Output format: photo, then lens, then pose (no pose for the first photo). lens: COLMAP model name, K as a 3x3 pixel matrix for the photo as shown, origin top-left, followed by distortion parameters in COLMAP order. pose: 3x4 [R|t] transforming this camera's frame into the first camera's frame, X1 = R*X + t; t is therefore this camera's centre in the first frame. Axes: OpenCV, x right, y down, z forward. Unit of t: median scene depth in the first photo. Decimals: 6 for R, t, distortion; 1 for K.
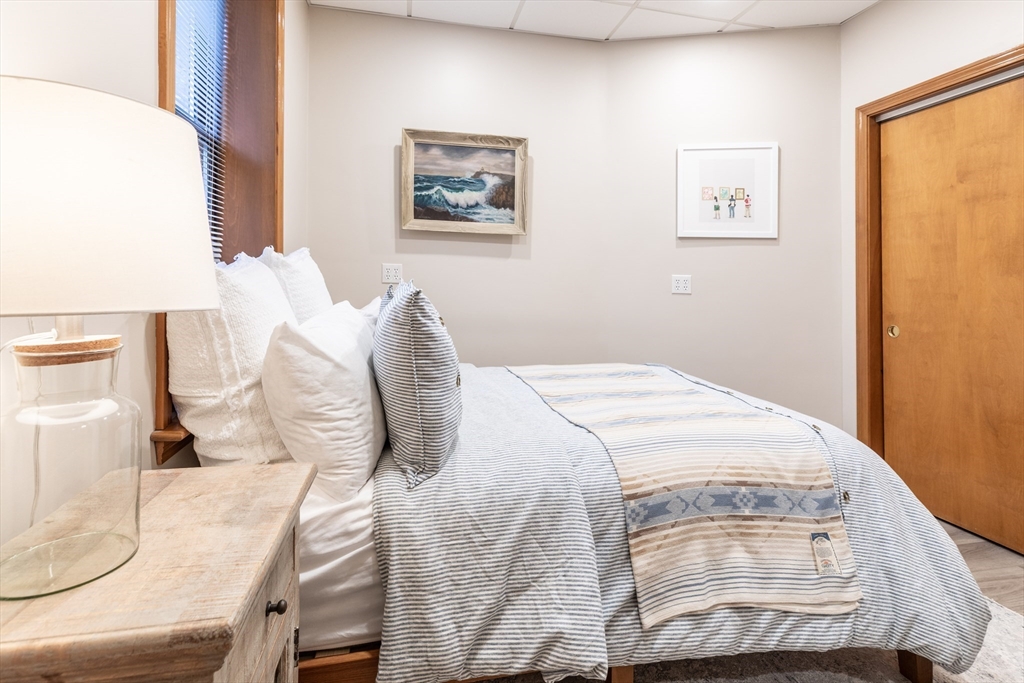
lens RADIAL K [[507.8, 0, 513.0], [0, 507.8, 269.9], [0, 0, 1]] dist [0.004129, 0.000414]
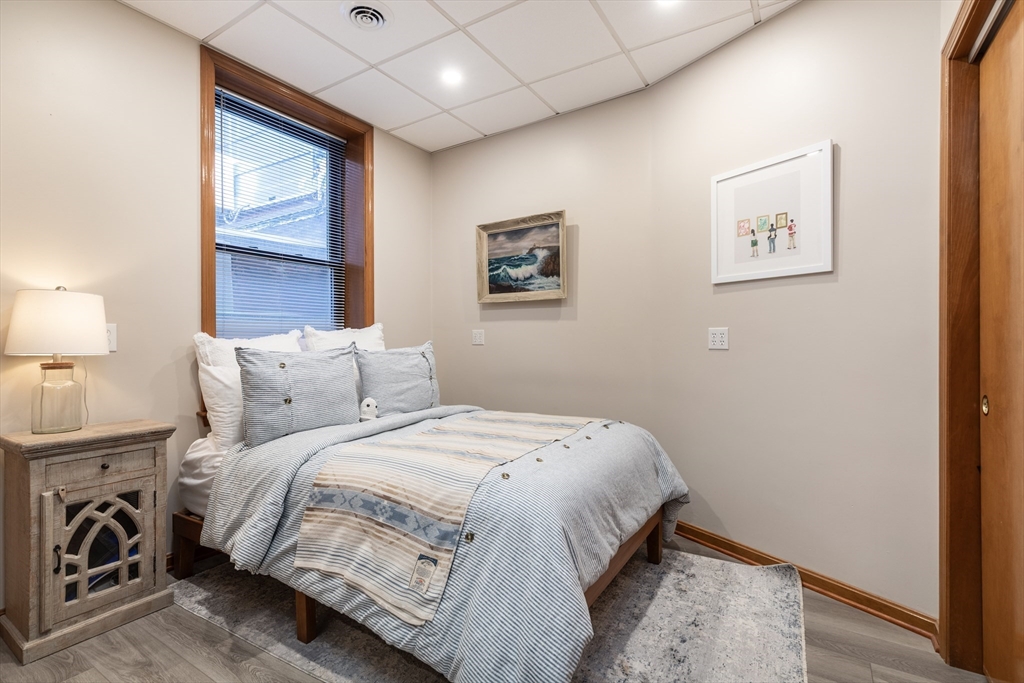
lens RADIAL K [[481.2, 0, 512.0], [0, 481.2, 341.5], [0, 0, 1]] dist [0.002097, 0.000110]
pose [[0.704935, -0.028285, -0.708707, 0.690801], [0.037098, 0.999307, -0.002982, 0.024271], [0.708301, -0.024189, 0.705496, 0.181415]]
